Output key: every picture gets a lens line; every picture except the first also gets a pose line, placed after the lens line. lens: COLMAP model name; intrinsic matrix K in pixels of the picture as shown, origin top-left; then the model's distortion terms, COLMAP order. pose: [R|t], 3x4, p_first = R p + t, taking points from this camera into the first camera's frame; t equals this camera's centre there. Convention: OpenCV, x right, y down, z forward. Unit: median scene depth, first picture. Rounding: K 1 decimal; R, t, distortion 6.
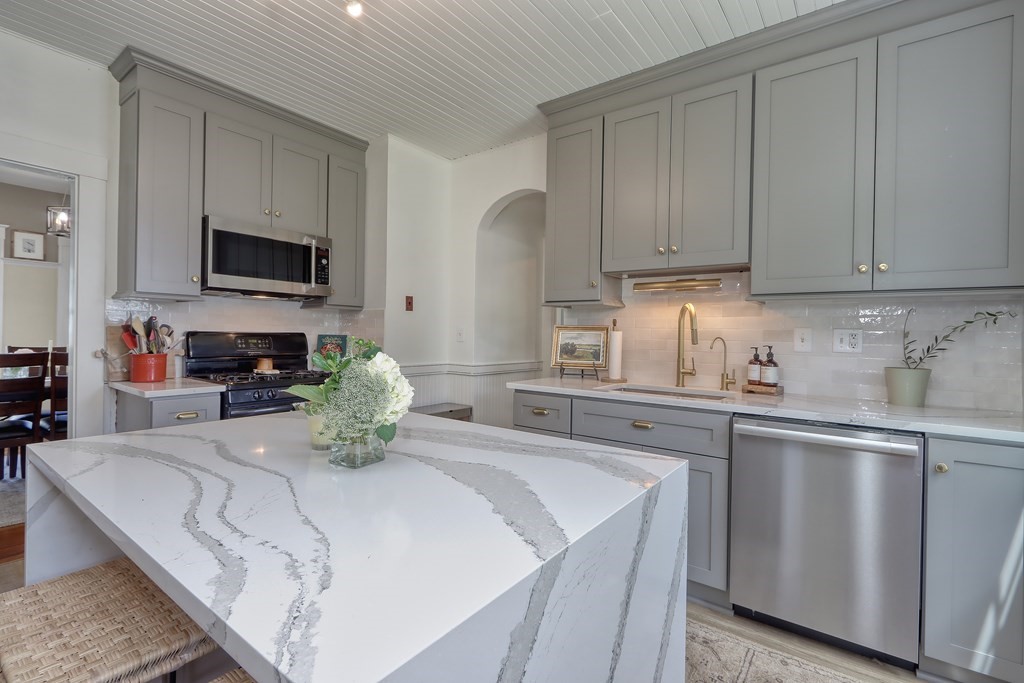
lens RADIAL K [[468.6, 0, 512.9], [0, 468.6, 334.6], [0, 0, 1]] dist [0.002019, 0.000198]
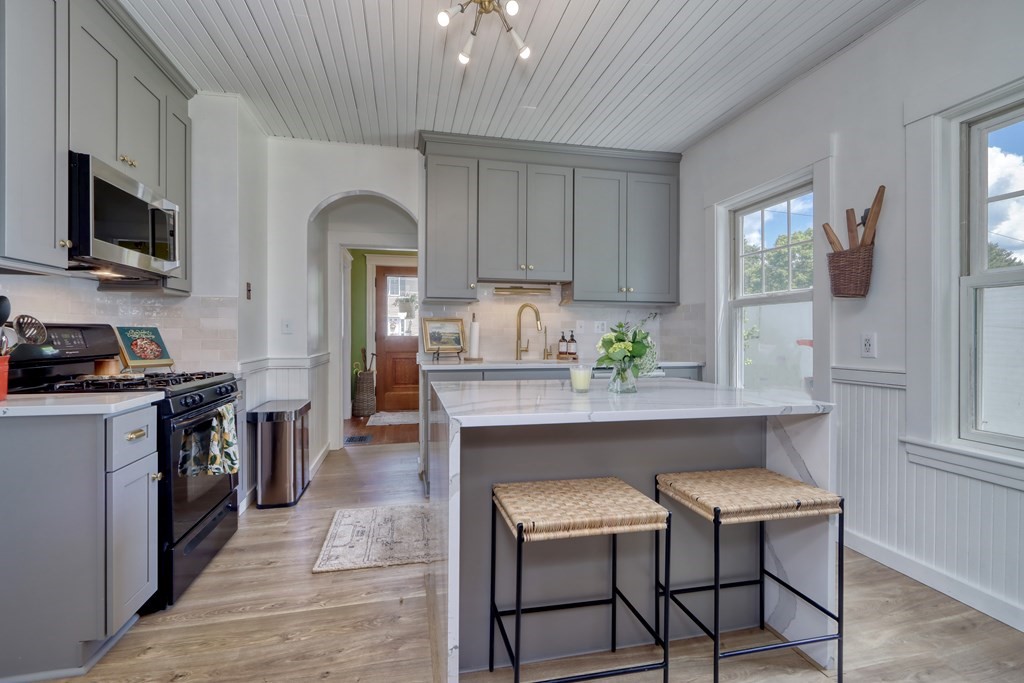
lens RADIAL K [[468.6, 0, 511.8], [0, 468.6, 338.6], [0, 0, 1]] dist [0.002019, 0.000198]
pose [[0.643690, -0.024708, 0.764888, -0.784468], [0.008785, 0.999651, 0.024898, 0.007540], [-0.765236, -0.009307, 0.643682, 0.067851]]
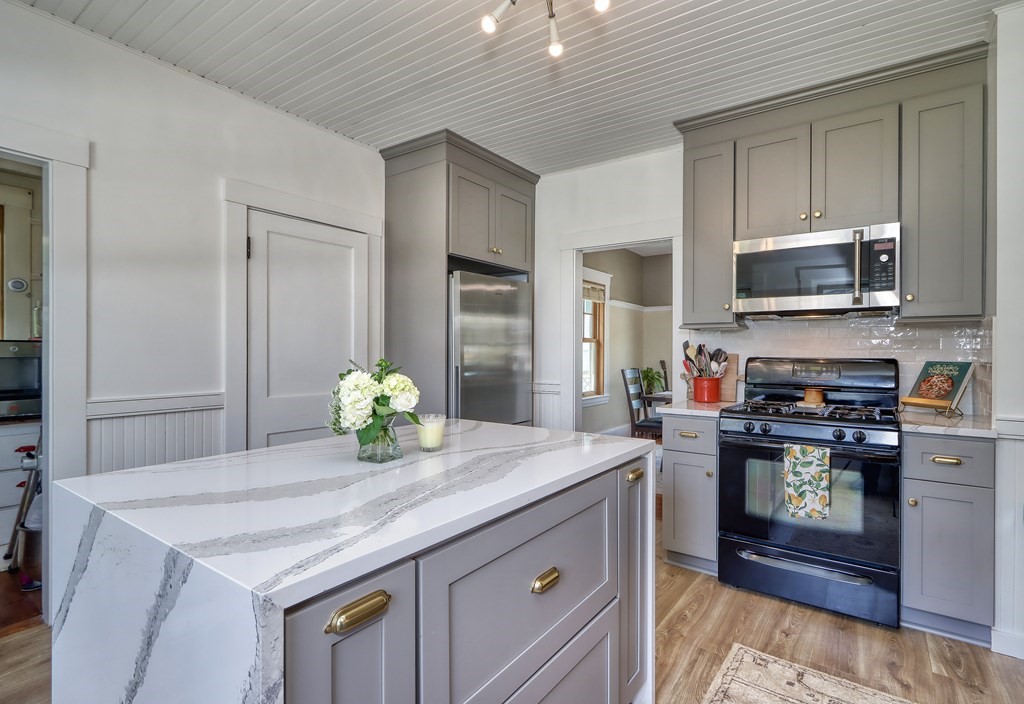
lens RADIAL K [[496.9, 0, 538.5], [0, 496.9, 353.8], [0, 0, 1]] dist [0.001965, -0.000082]
pose [[0.043752, -0.013941, -0.998945, 0.396494], [-0.005253, 0.999886, -0.014185, 0.002955], [0.999029, 0.005868, 0.043674, 0.536951]]
